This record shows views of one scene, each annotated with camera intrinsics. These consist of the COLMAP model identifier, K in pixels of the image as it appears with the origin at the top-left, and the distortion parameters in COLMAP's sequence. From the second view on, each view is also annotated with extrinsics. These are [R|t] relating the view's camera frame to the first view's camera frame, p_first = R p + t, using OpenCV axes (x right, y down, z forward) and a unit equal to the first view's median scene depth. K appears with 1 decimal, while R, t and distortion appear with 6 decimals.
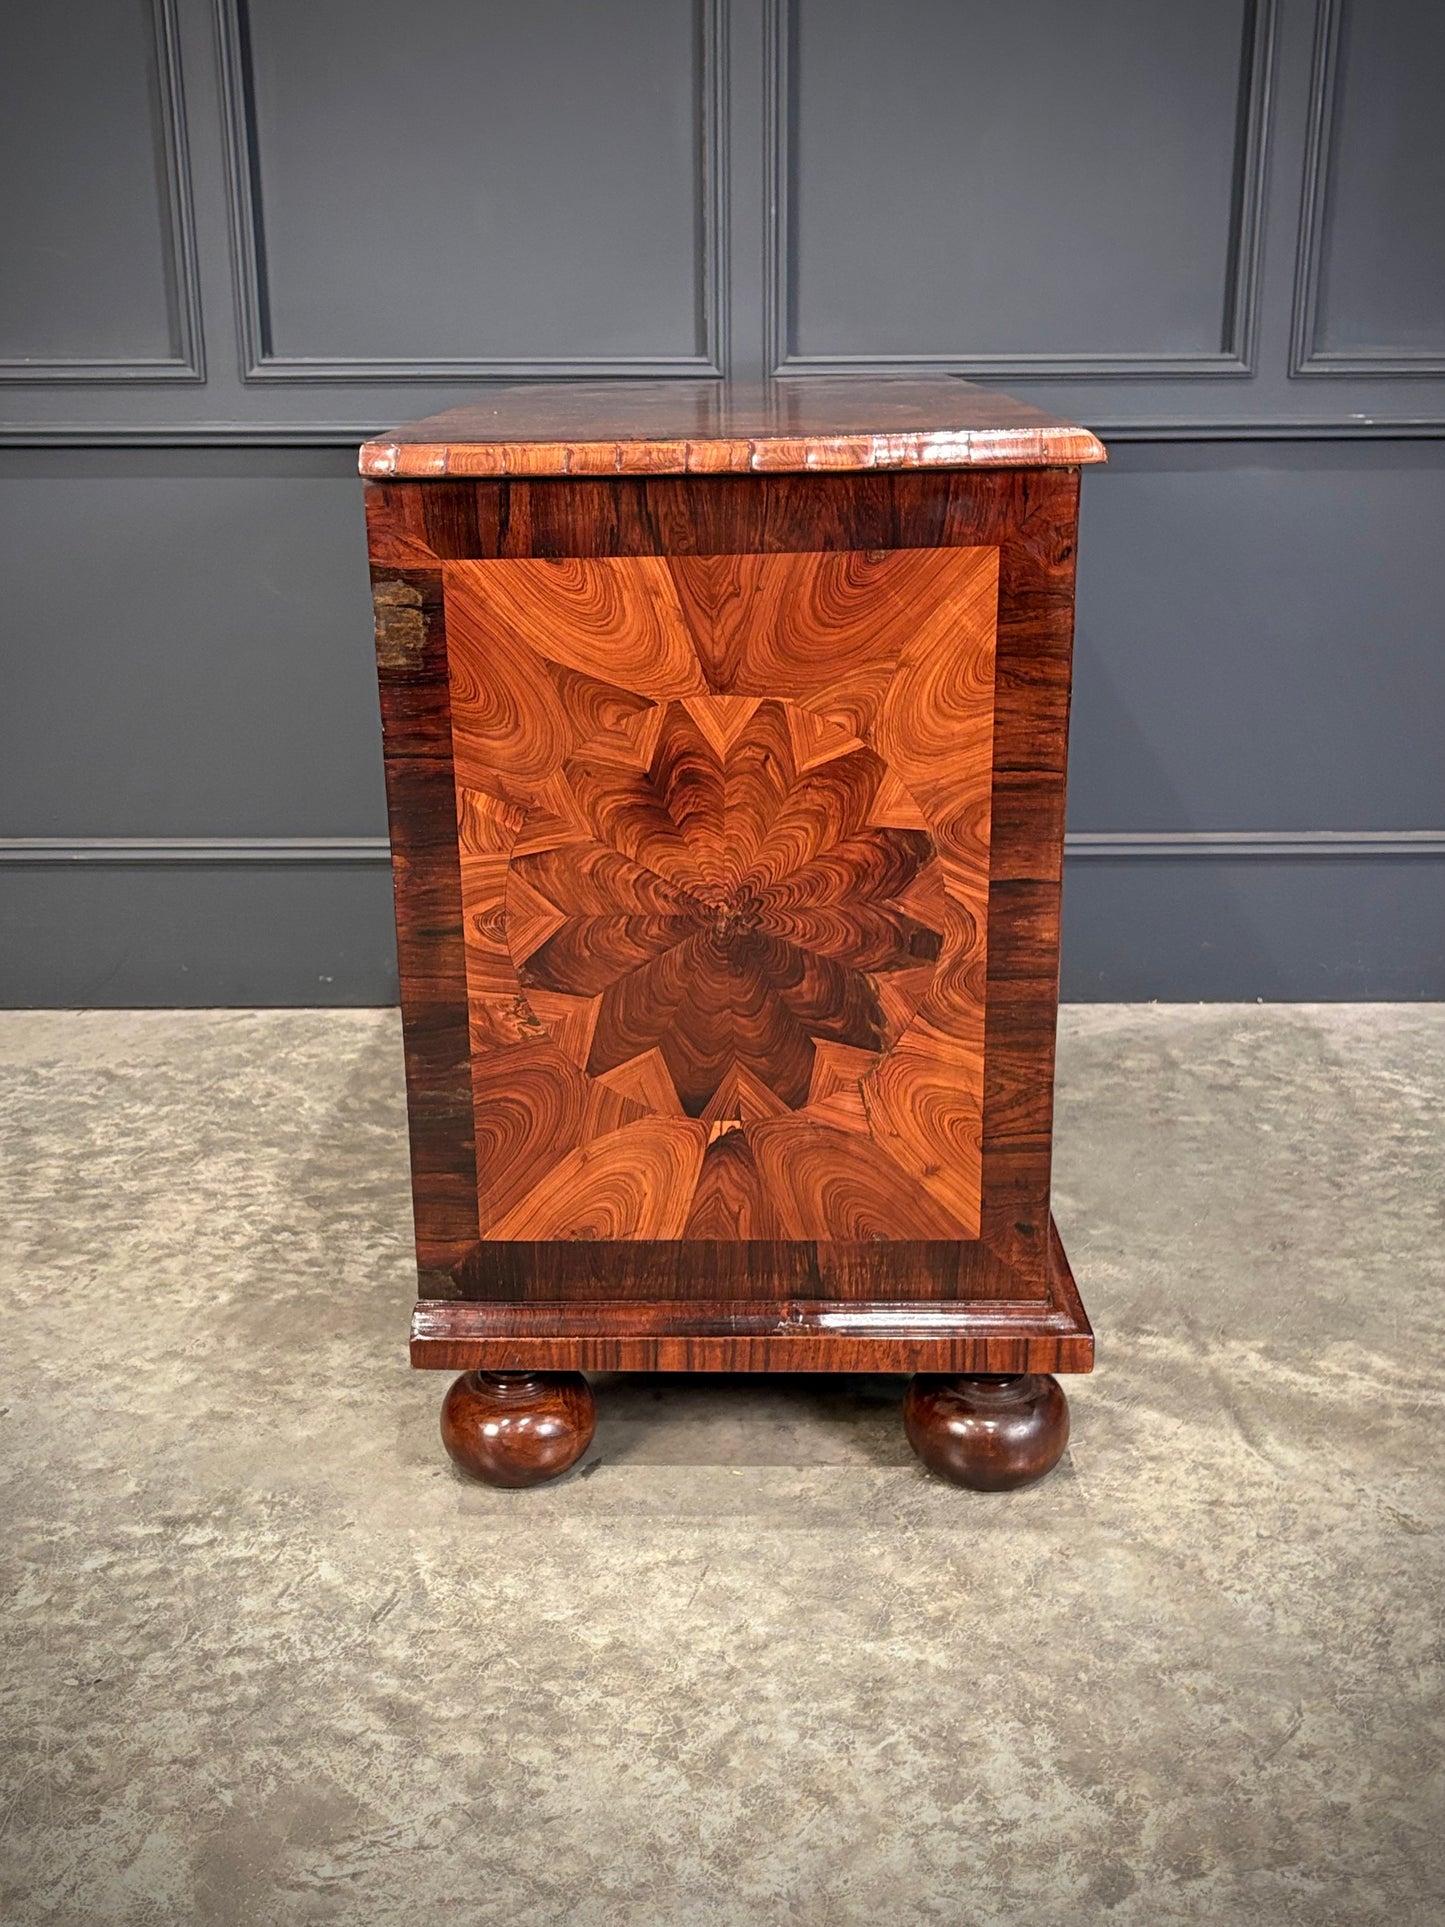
lens RADIAL K [[2072.2, 0, 731.5], [0, 2072.2, 966.3], [0, 0, 1]] dist [-0.001365, 0.000000]
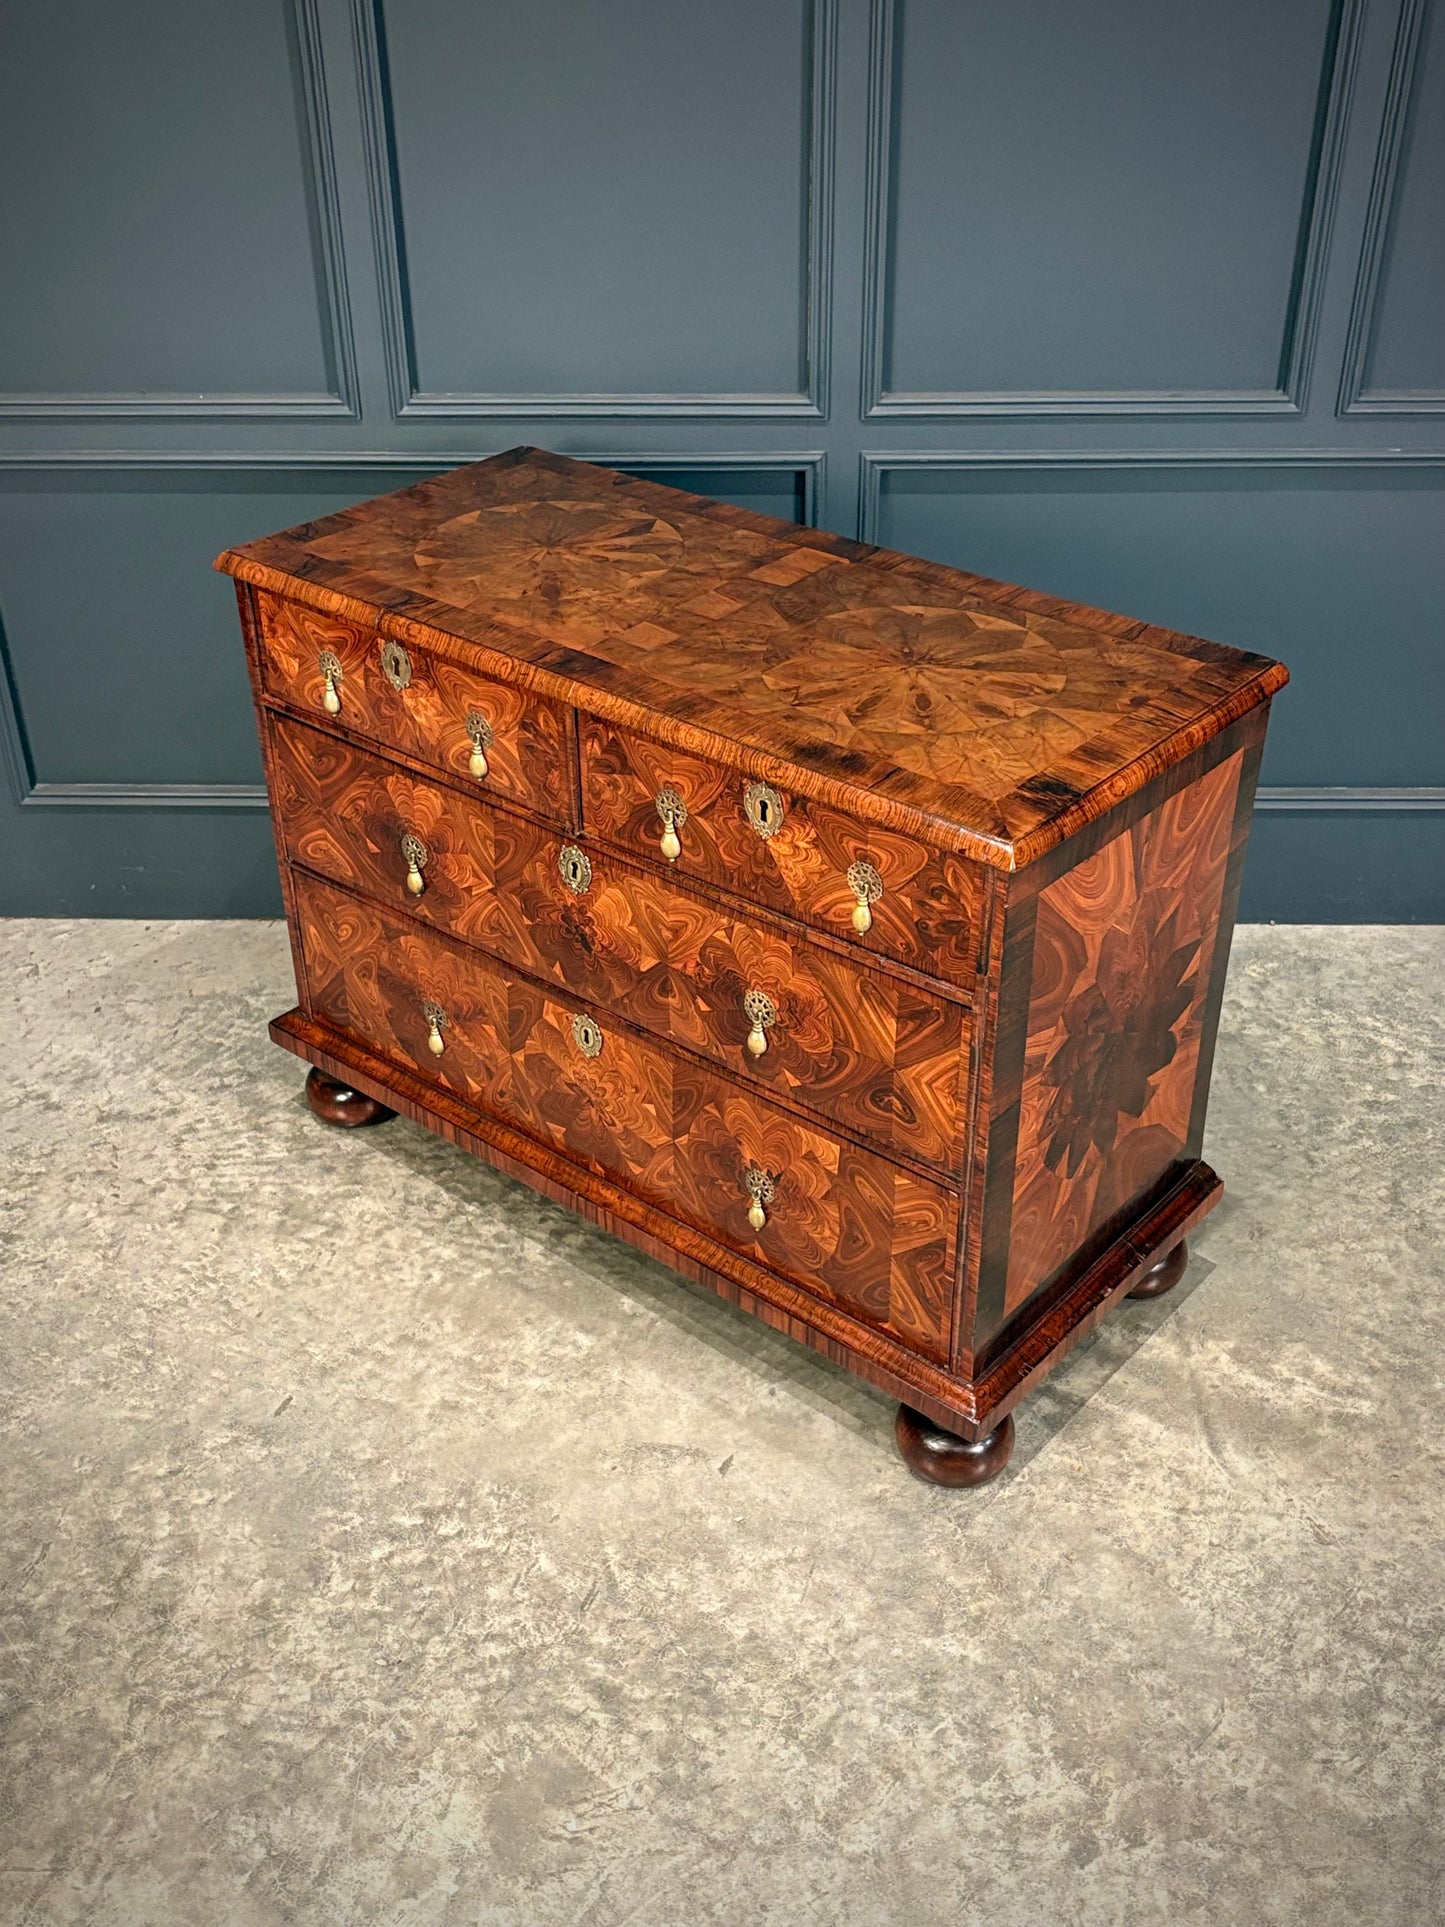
lens RADIAL K [[2072.2, 0, 718.0], [0, 2072.2, 960.1], [0, 0, 1]] dist [-0.001365, 0.000000]
pose [[0.999492, 0.011802, -0.029588, -0.034224], [-0.003607, 0.964799, 0.262962, -0.407896], [0.031650, -0.262722, 0.964352, -0.216180]]
